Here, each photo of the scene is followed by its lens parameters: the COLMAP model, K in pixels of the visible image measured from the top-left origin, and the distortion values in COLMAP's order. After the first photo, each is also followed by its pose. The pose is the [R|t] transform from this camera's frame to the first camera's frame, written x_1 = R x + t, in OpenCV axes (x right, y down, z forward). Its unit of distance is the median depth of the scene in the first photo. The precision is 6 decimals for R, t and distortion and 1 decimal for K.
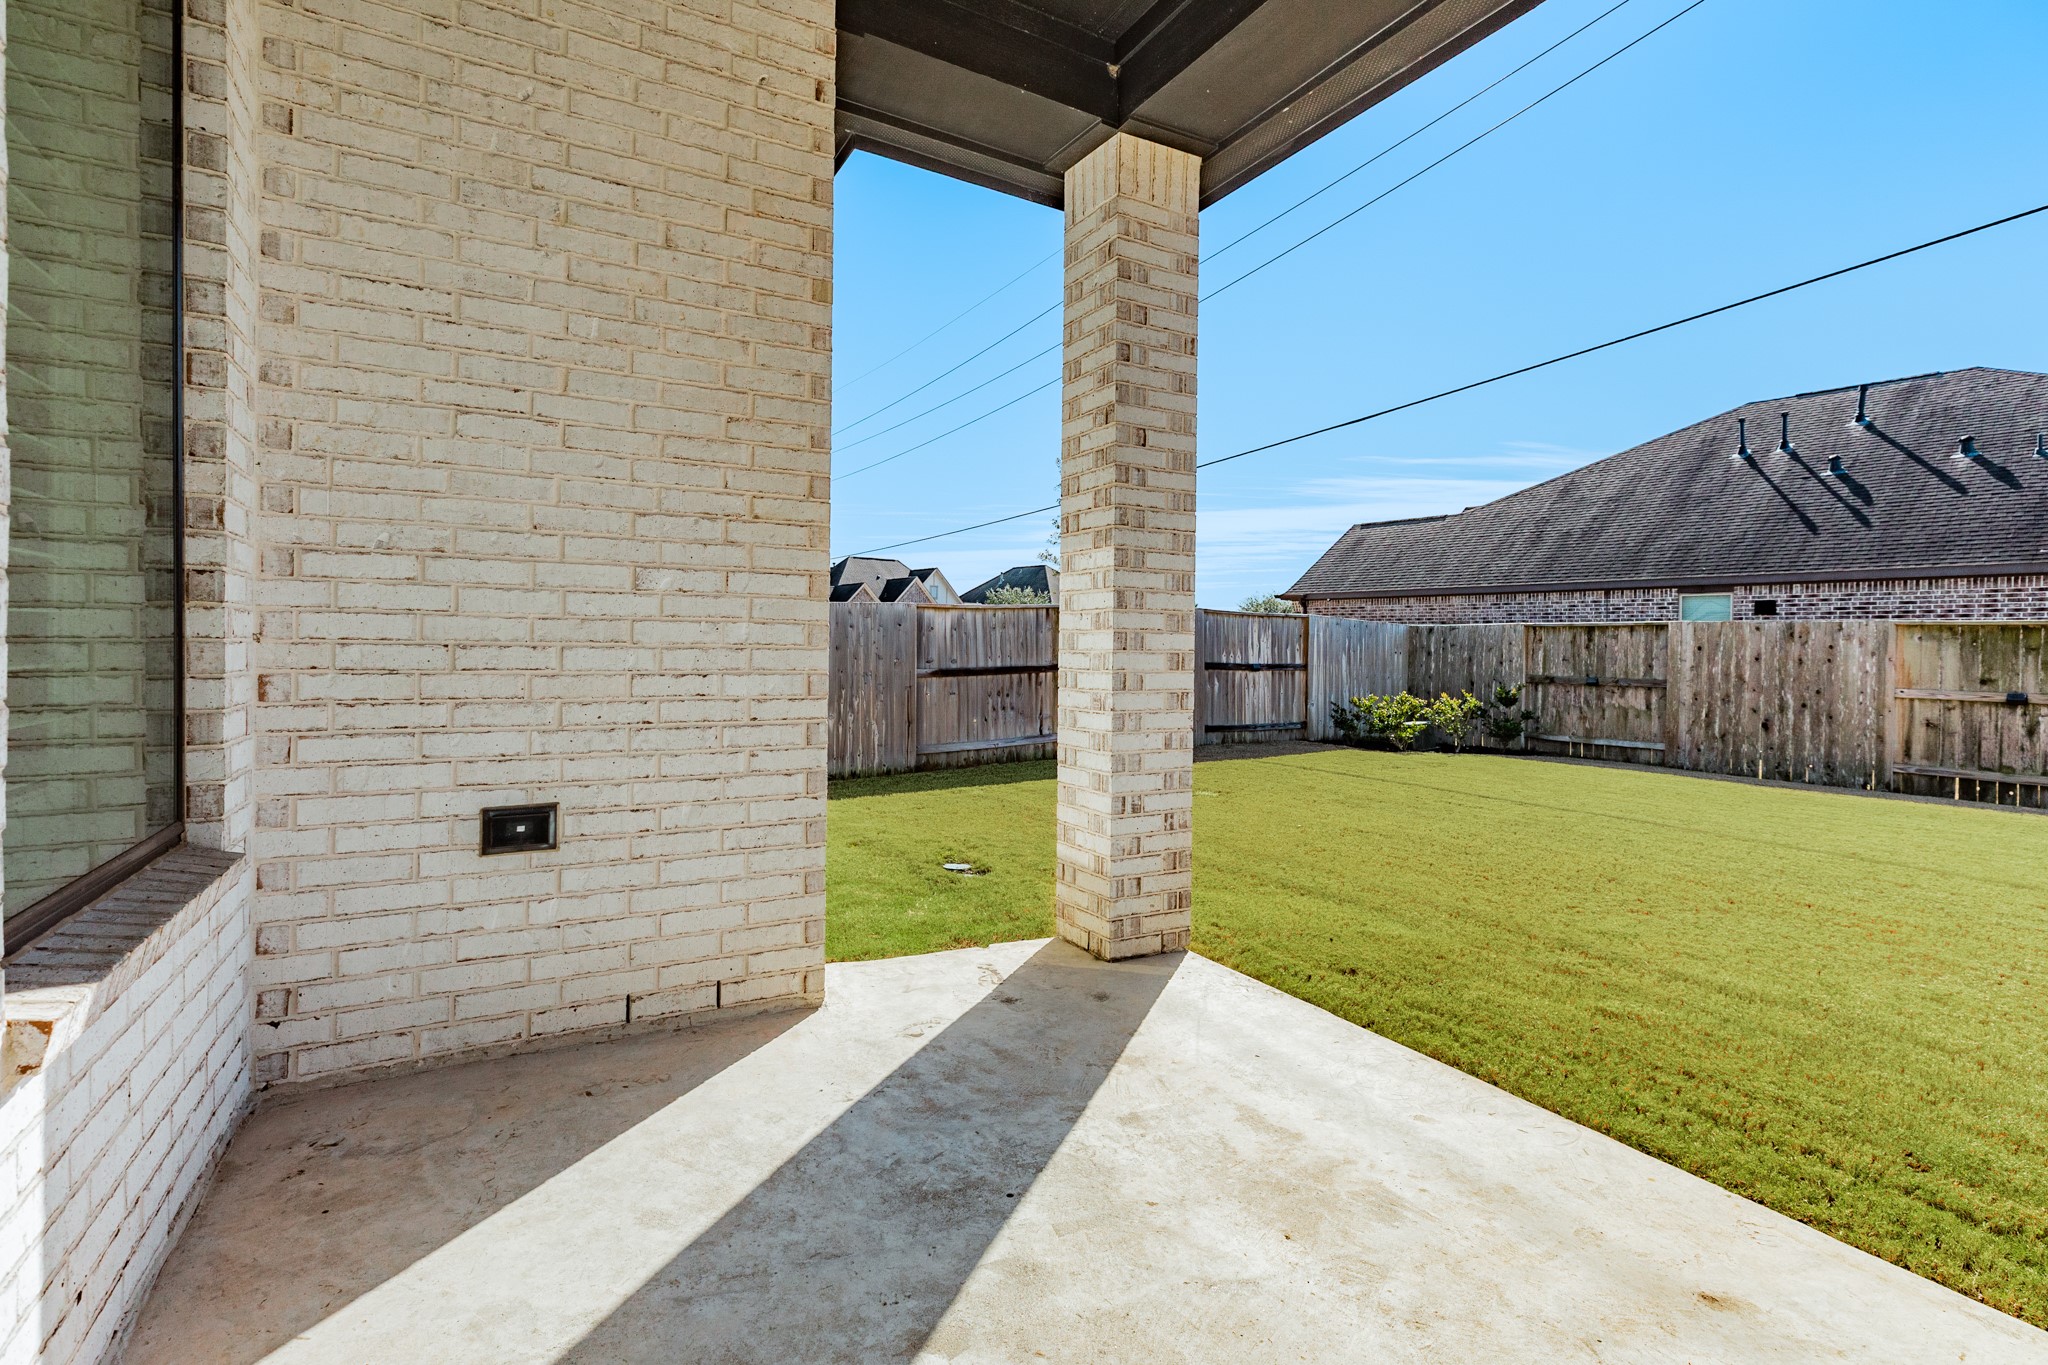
lens RADIAL K [[946.2, 0, 1023.5], [0, 946.2, 665.6], [0, 0, 1]] dist [0.004124, 0.000304]
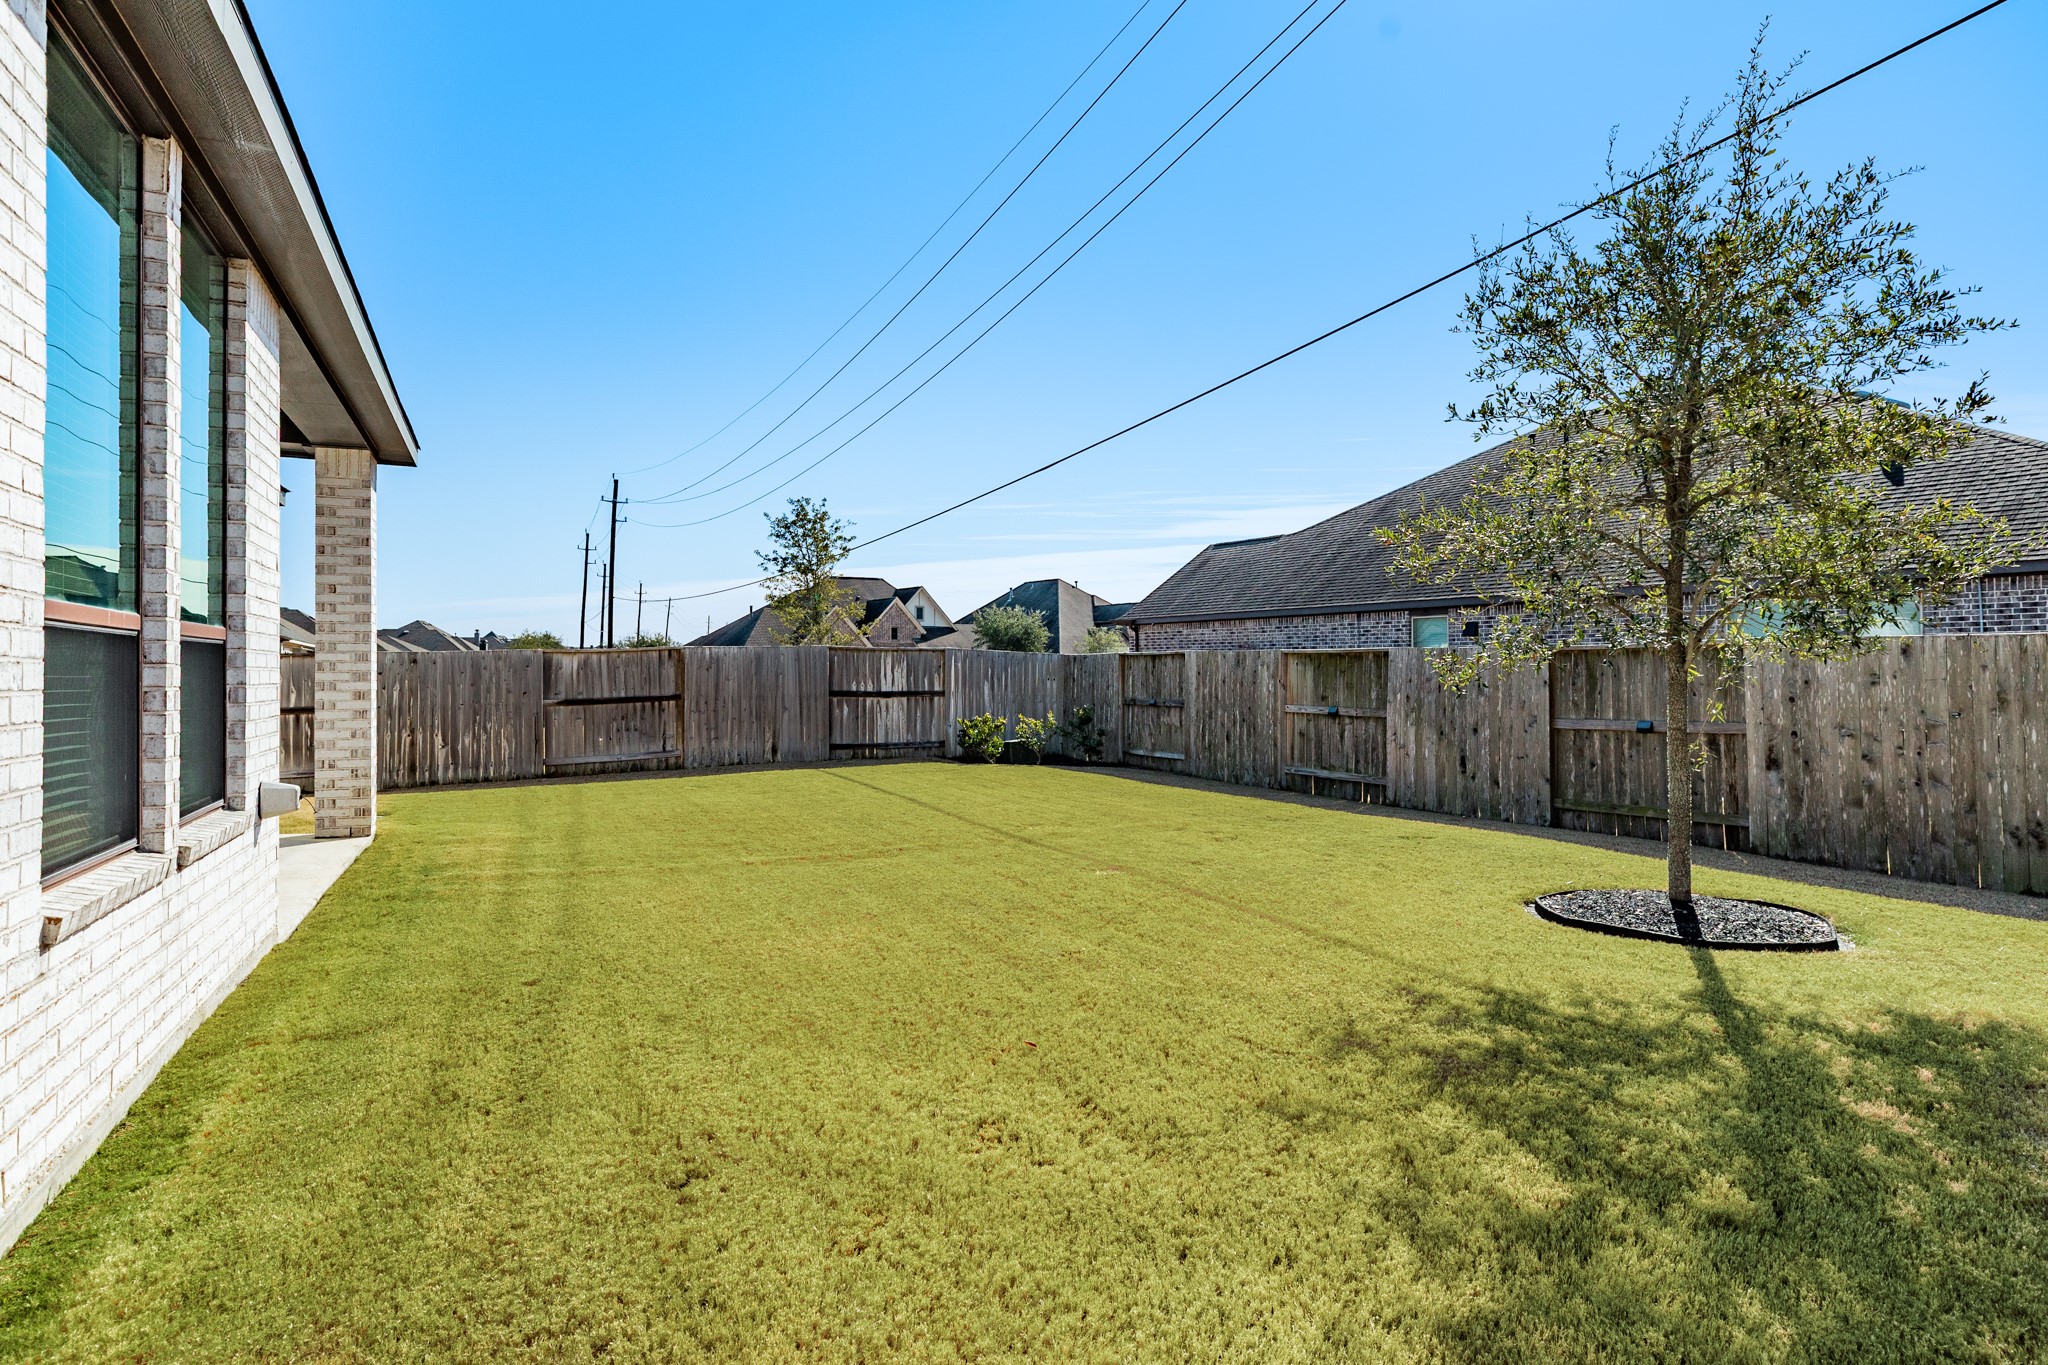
lens RADIAL K [[1158.8, 0, 1018.6], [0, 1158.8, 675.4], [0, 0, 1]] dist [0.007792, 0.000487]
pose [[0.993063, -0.015528, -0.116553, 0.592074], [0.013735, 0.999775, -0.016167, 0.004097], [0.116777, 0.014454, 0.993053, -0.421985]]
